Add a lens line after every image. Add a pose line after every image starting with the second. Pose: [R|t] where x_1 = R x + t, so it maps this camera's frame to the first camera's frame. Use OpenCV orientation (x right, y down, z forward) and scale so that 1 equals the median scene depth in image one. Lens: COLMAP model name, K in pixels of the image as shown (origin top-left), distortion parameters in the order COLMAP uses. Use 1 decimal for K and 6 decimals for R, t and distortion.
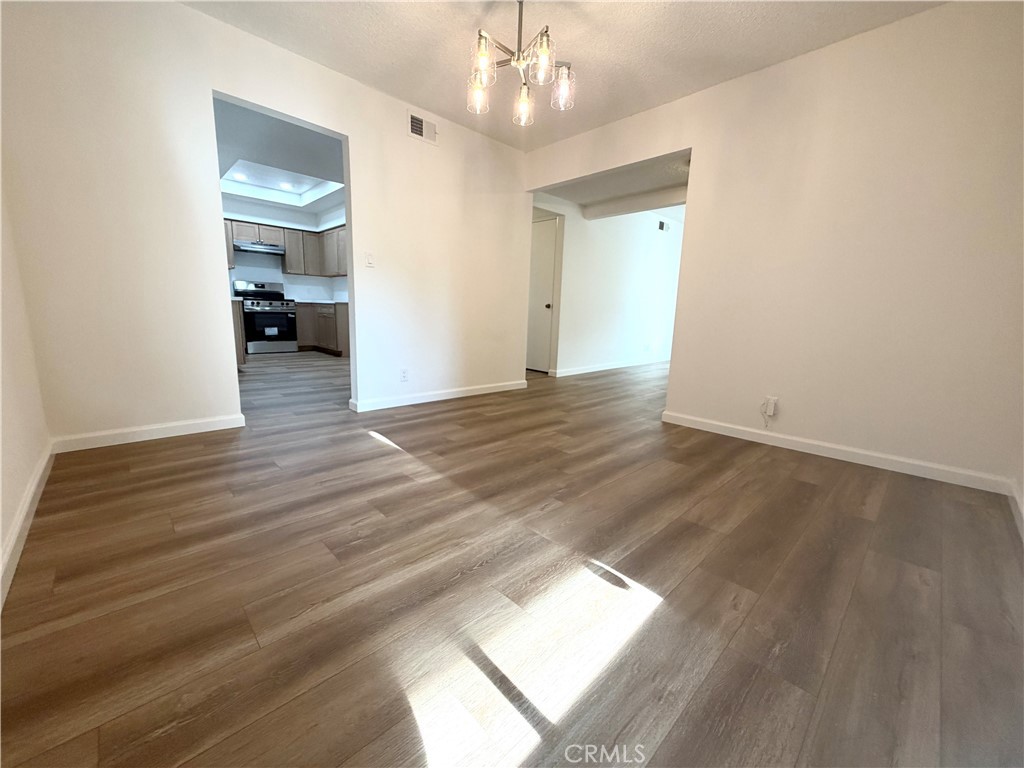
lens RADIAL K [[408.0, 0, 508.1], [0, 408.0, 385.5], [0, 0, 1]] dist [0.000421, 0.000288]
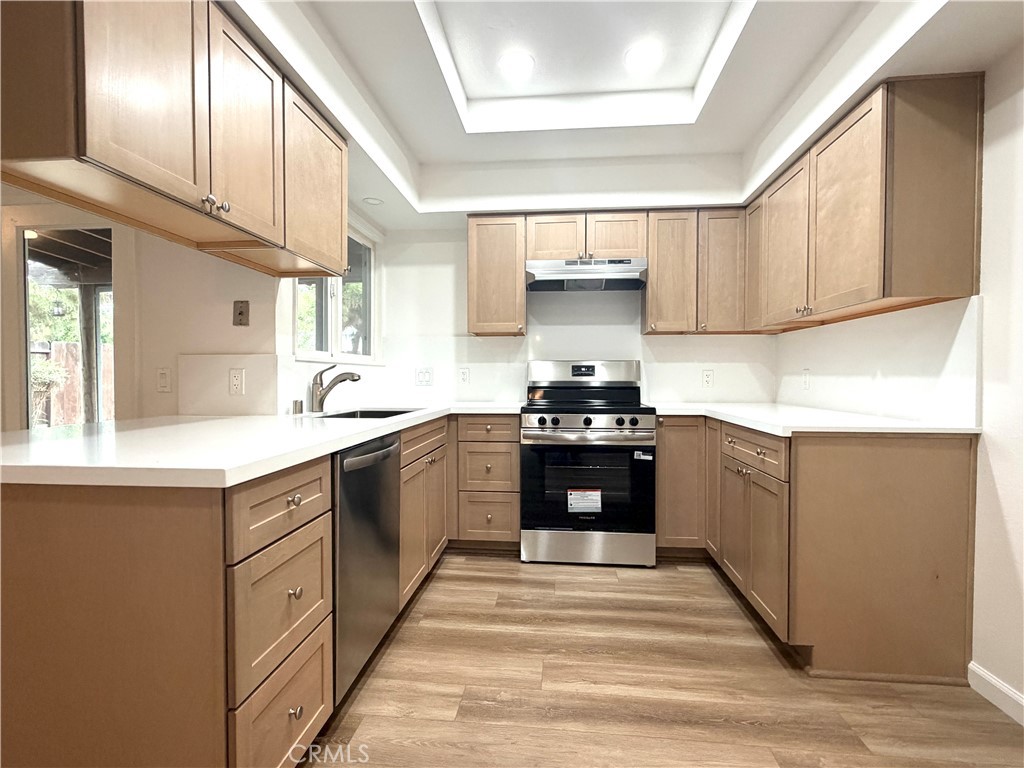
lens RADIAL K [[514.1, 0, 509.2], [0, 514.1, 386.3], [0, 0, 1]] dist [0.000656, 0.000150]
pose [[0.648377, -0.018652, -0.761091, -0.291577], [-0.120484, 0.984588, -0.126771, -0.163655], [0.751725, 0.173895, 0.636137, 0.658942]]
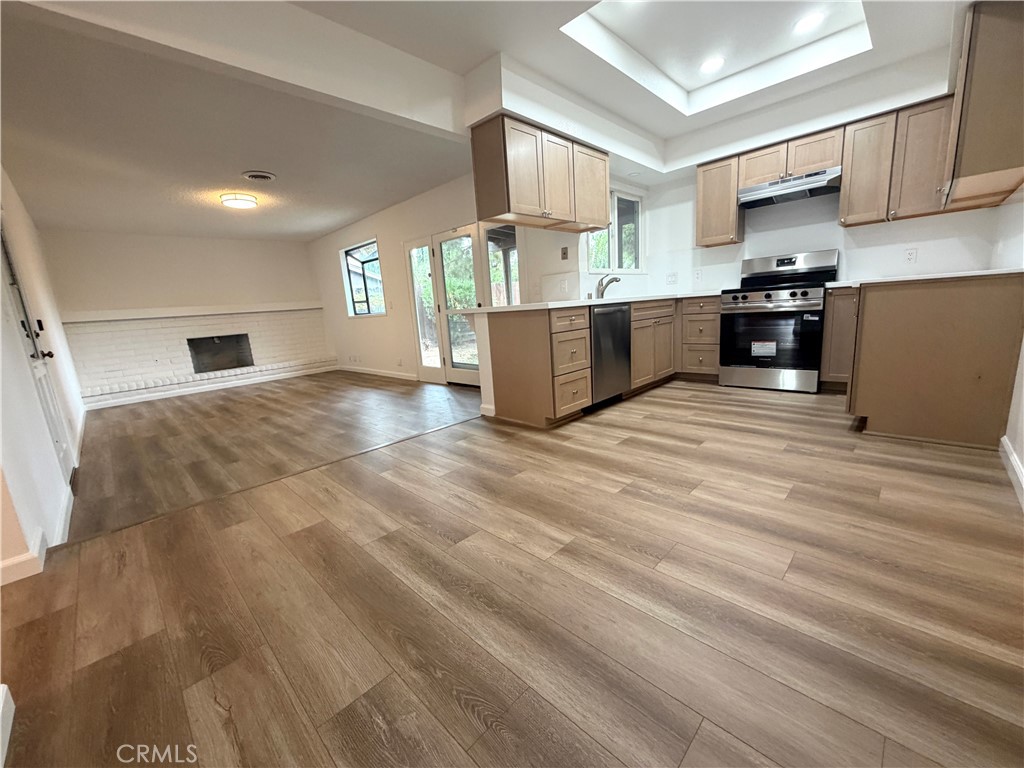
lens RADIAL K [[408.0, 0, 508.1], [0, 408.0, 385.5], [0, 0, 1]] dist [0.000421, 0.000288]
pose [[0.027171, 0.156501, -0.987304, -0.062101], [-0.115593, 0.981535, 0.152405, -0.127433], [0.992925, 0.109985, 0.044759, 0.648204]]
